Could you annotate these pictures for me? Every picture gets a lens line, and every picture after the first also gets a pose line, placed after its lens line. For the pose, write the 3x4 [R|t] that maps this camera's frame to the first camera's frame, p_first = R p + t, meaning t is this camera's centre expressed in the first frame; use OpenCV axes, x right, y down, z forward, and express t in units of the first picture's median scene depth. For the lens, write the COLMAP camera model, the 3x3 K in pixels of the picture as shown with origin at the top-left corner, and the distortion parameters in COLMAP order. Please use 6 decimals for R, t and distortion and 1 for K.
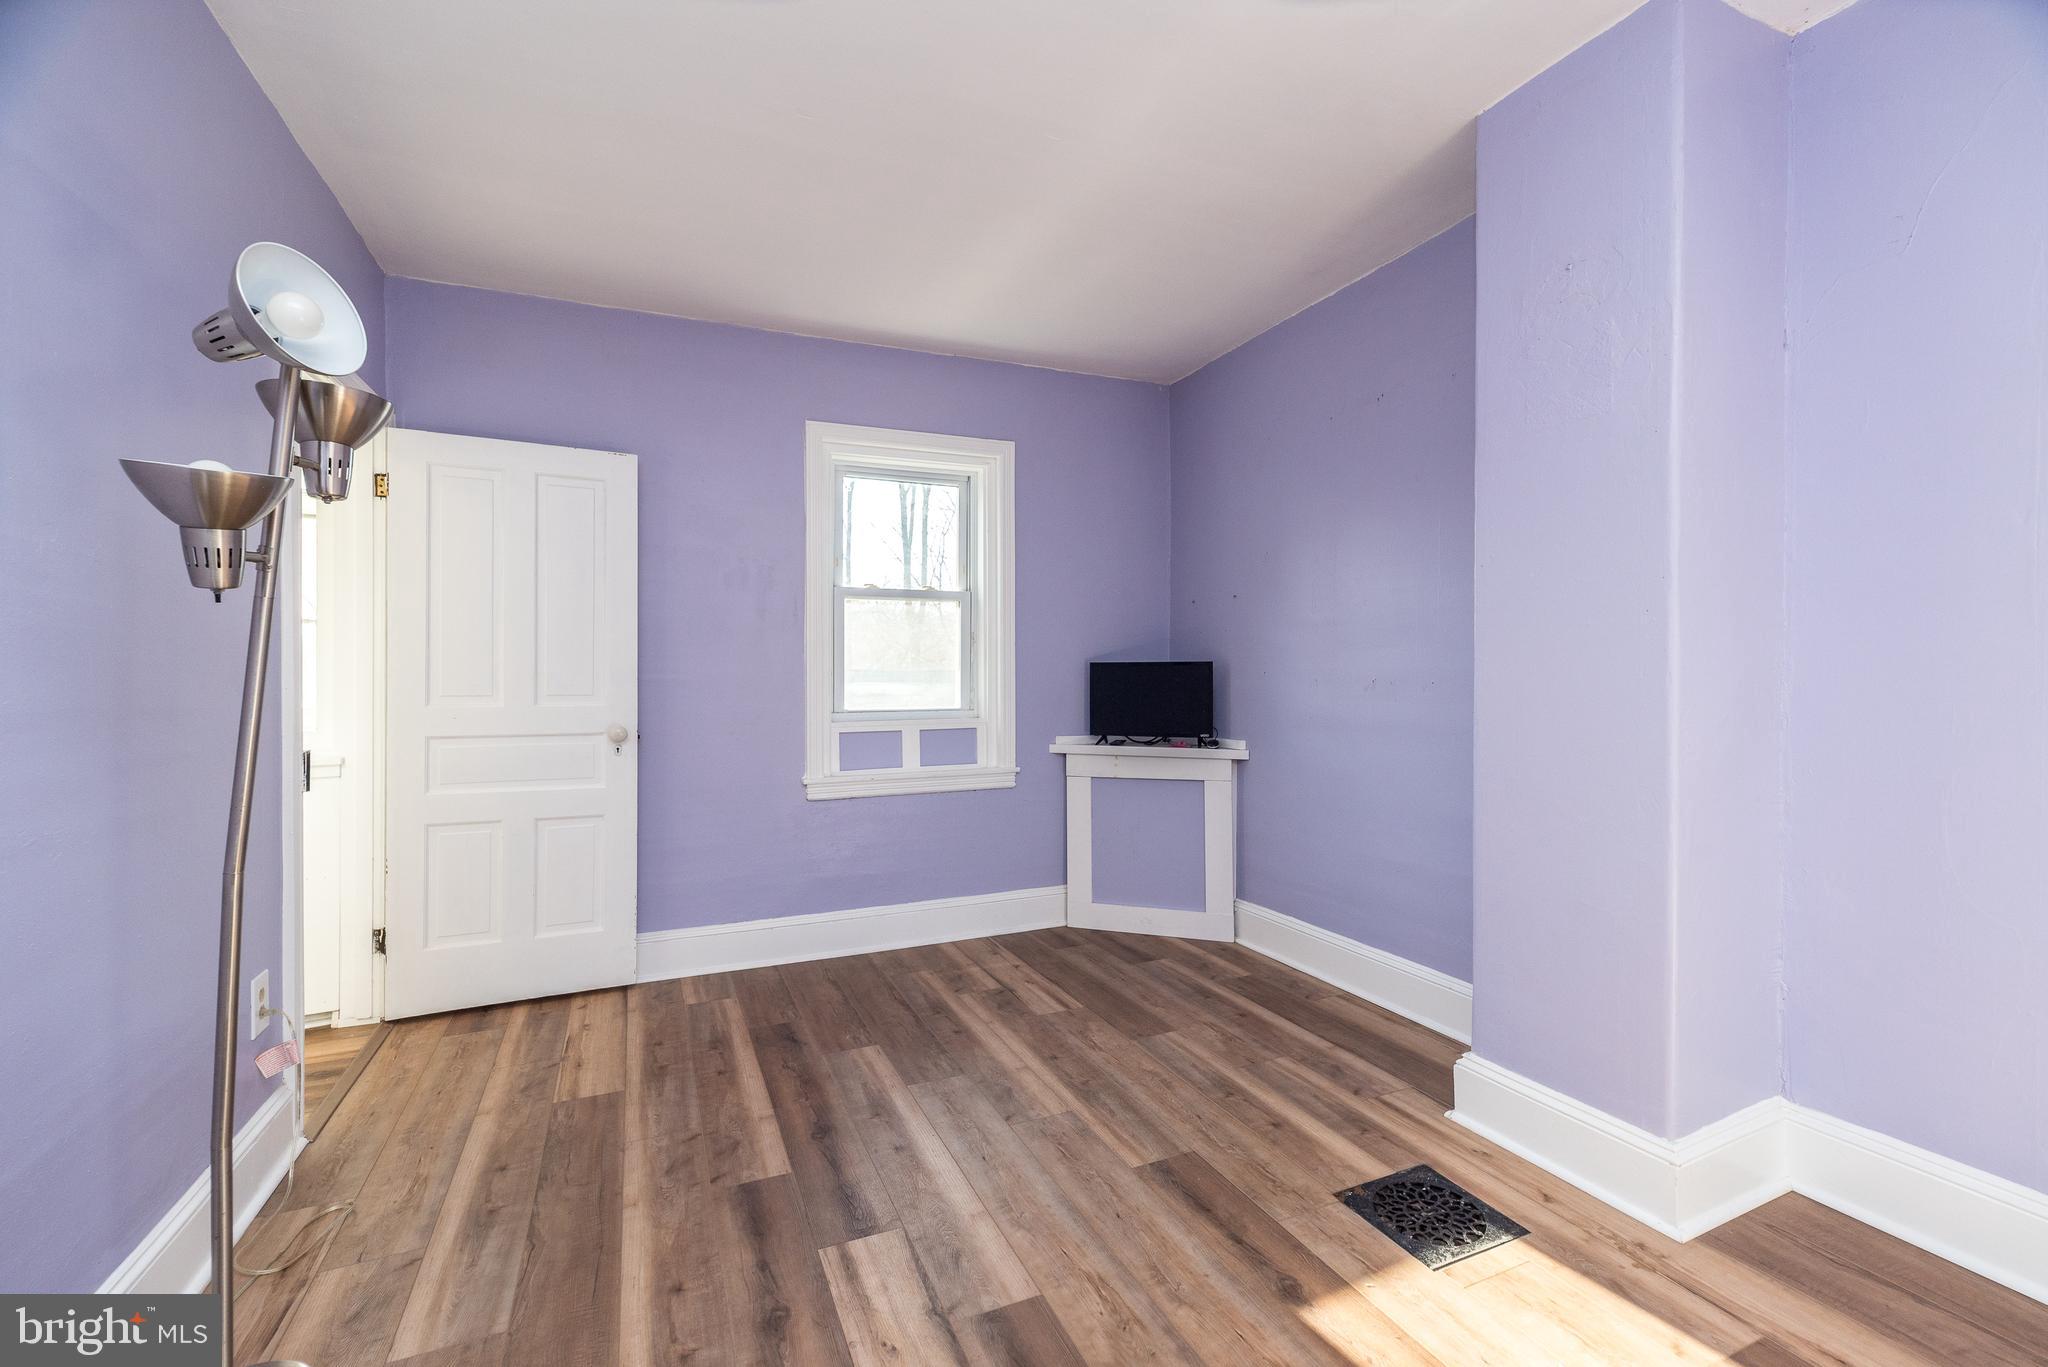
lens RADIAL K [[890.2, 0, 1026.0], [0, 890.2, 668.7], [0, 0, 1]] dist [0.003532, 0.000380]
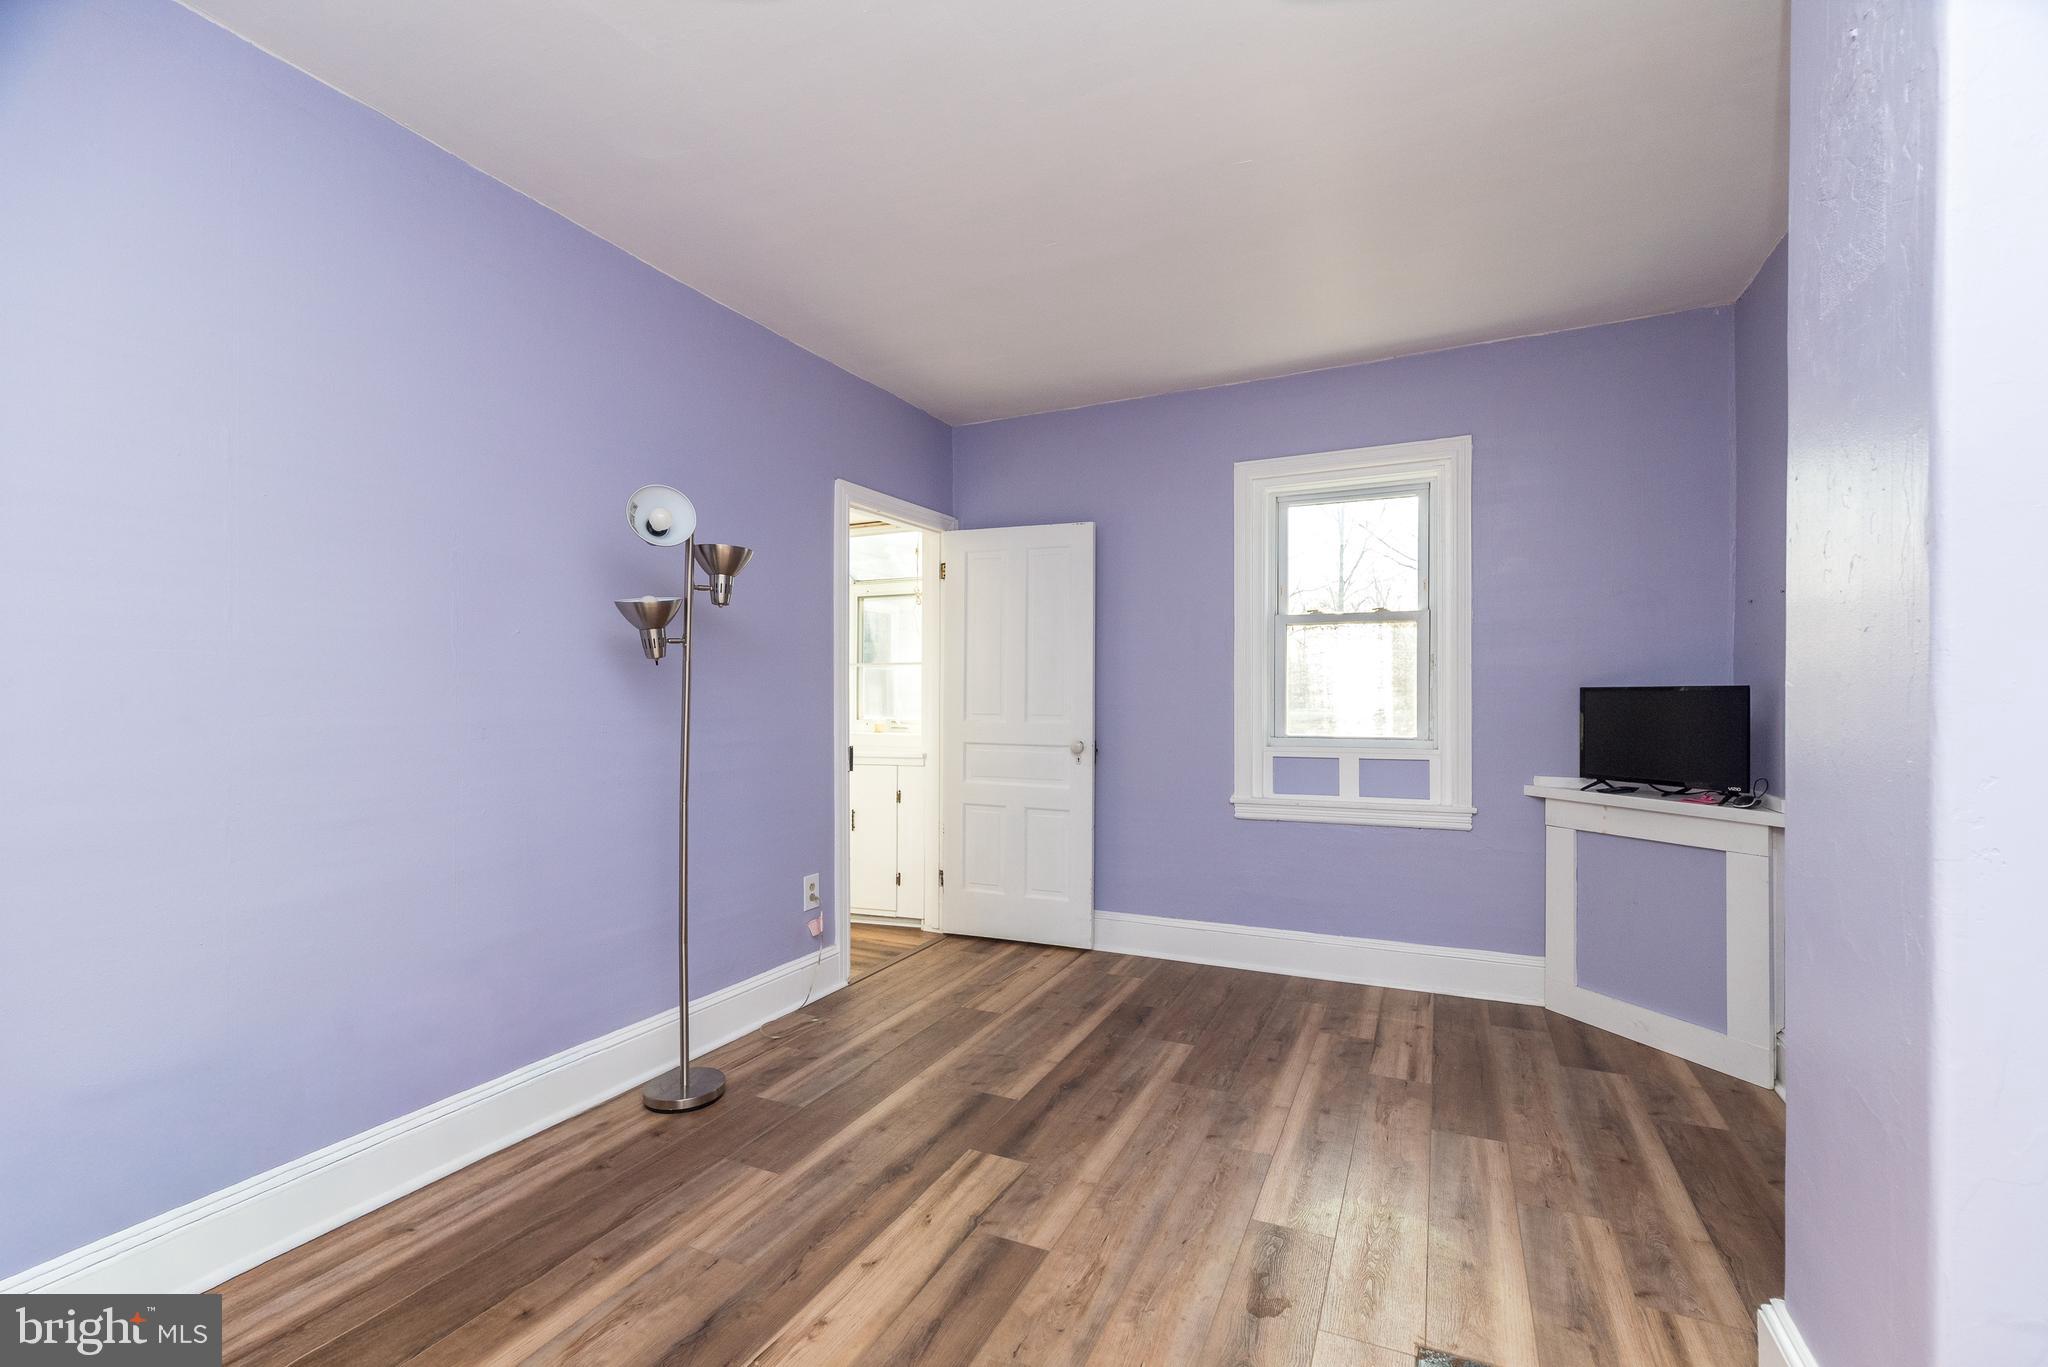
lens RADIAL K [[890.2, 0, 1023.6], [0, 890.2, 688.2], [0, 0, 1]] dist [0.003532, 0.000380]
pose [[0.655483, -0.003943, -0.755200, 0.487182], [0.002076, 0.999992, -0.003420, -0.005955], [0.755207, 0.000674, 0.655486, 0.131769]]
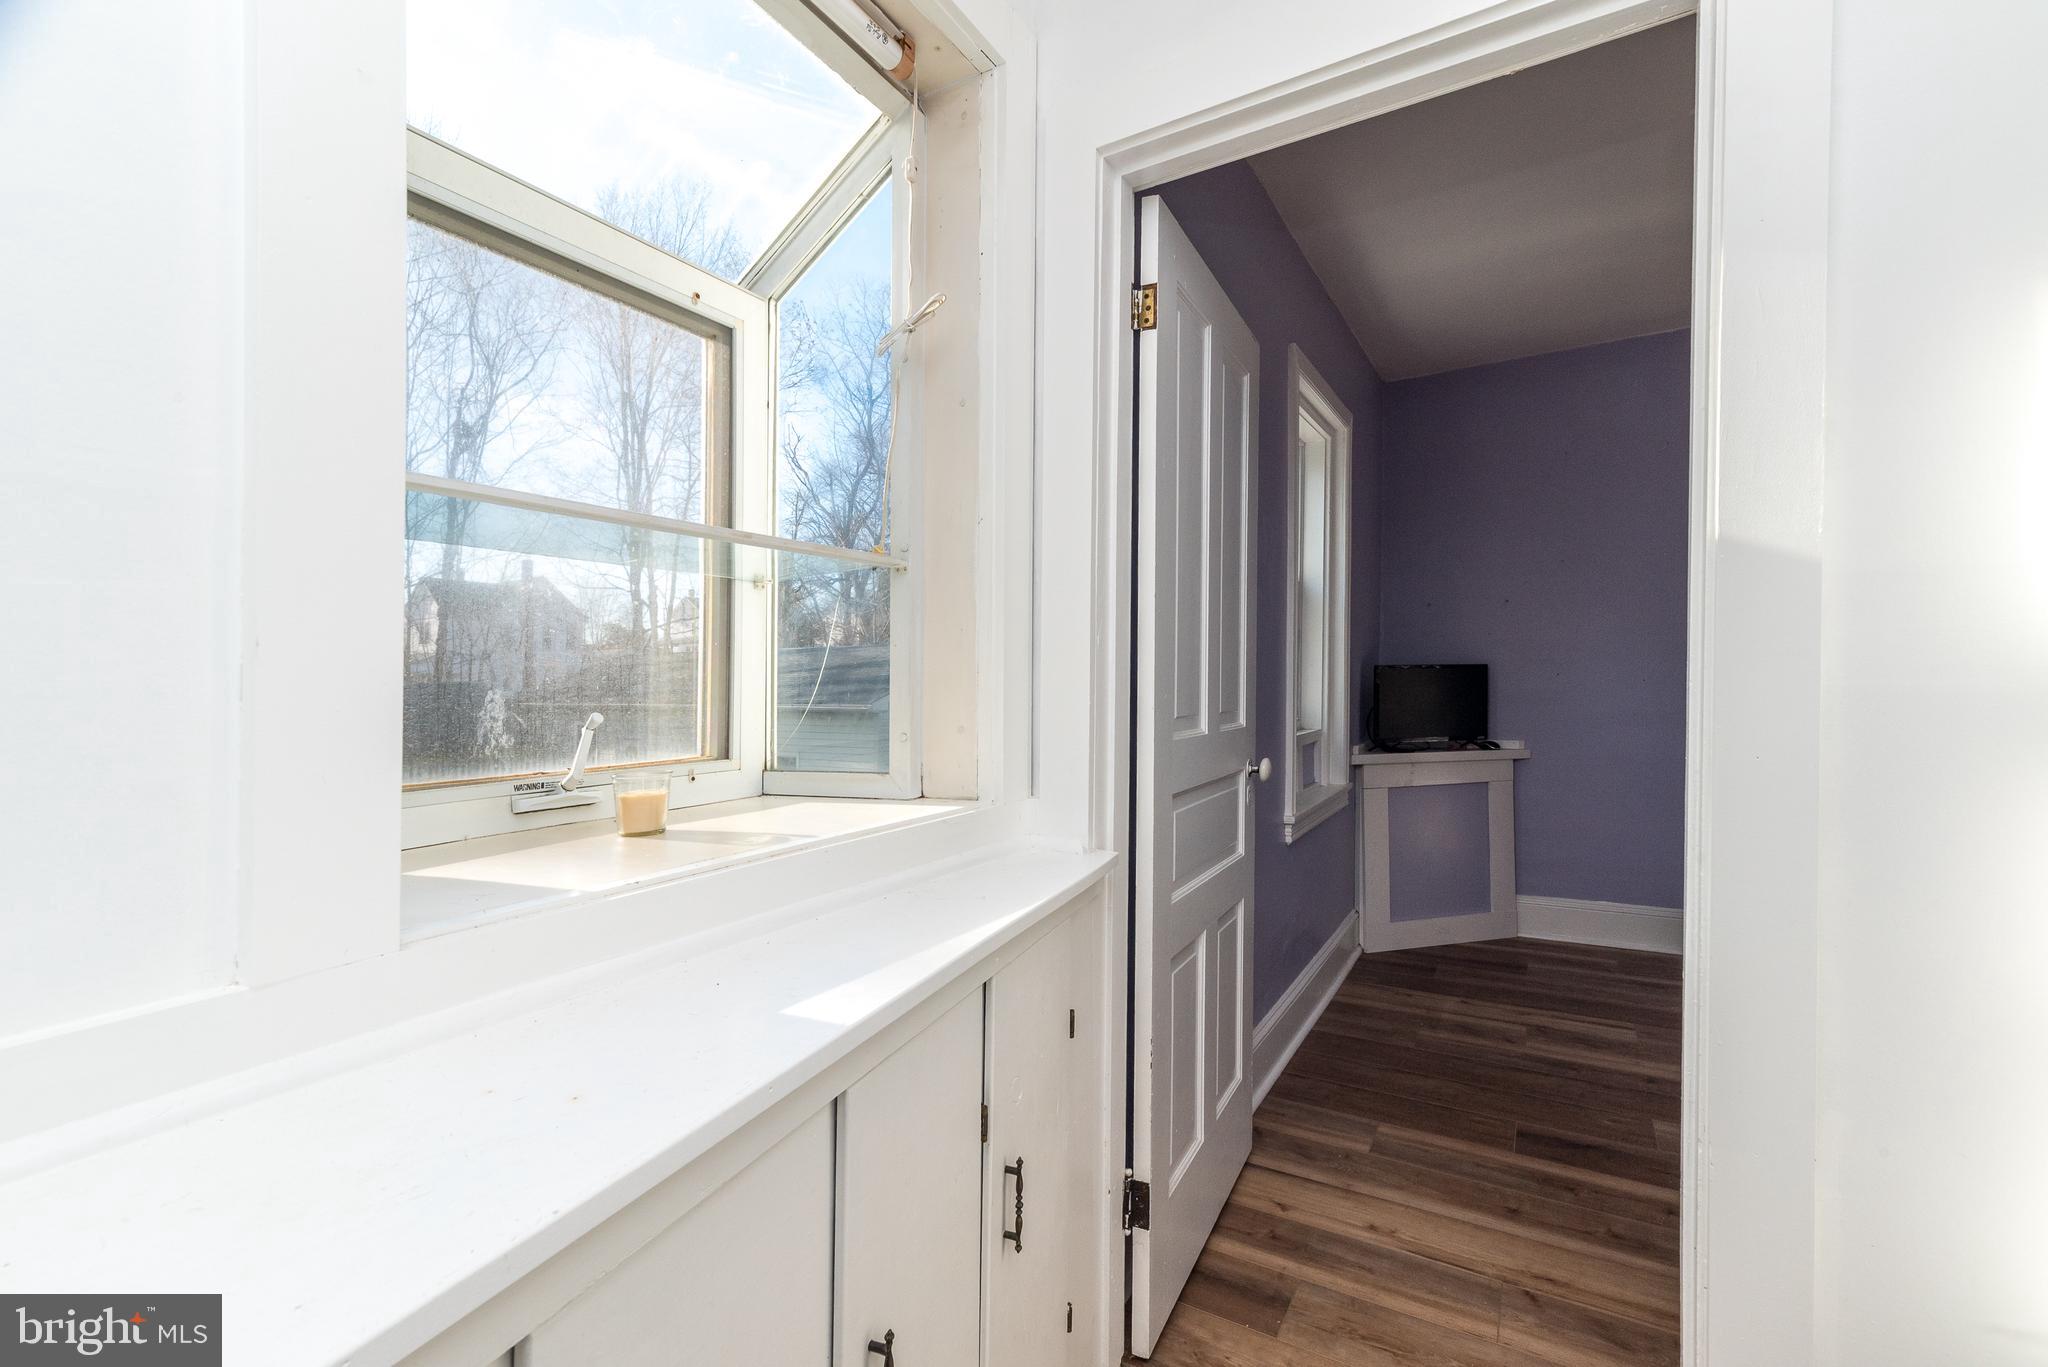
lens RADIAL K [[890.2, 0, 1015.1], [0, 890.2, 696.9], [0, 0, 1]] dist [0.003532, 0.000380]
pose [[0.820486, -0.018455, 0.571369, -1.059243], [0.012760, 0.999821, 0.013971, 0.011350], [-0.571524, -0.004173, 0.820575, 0.628360]]
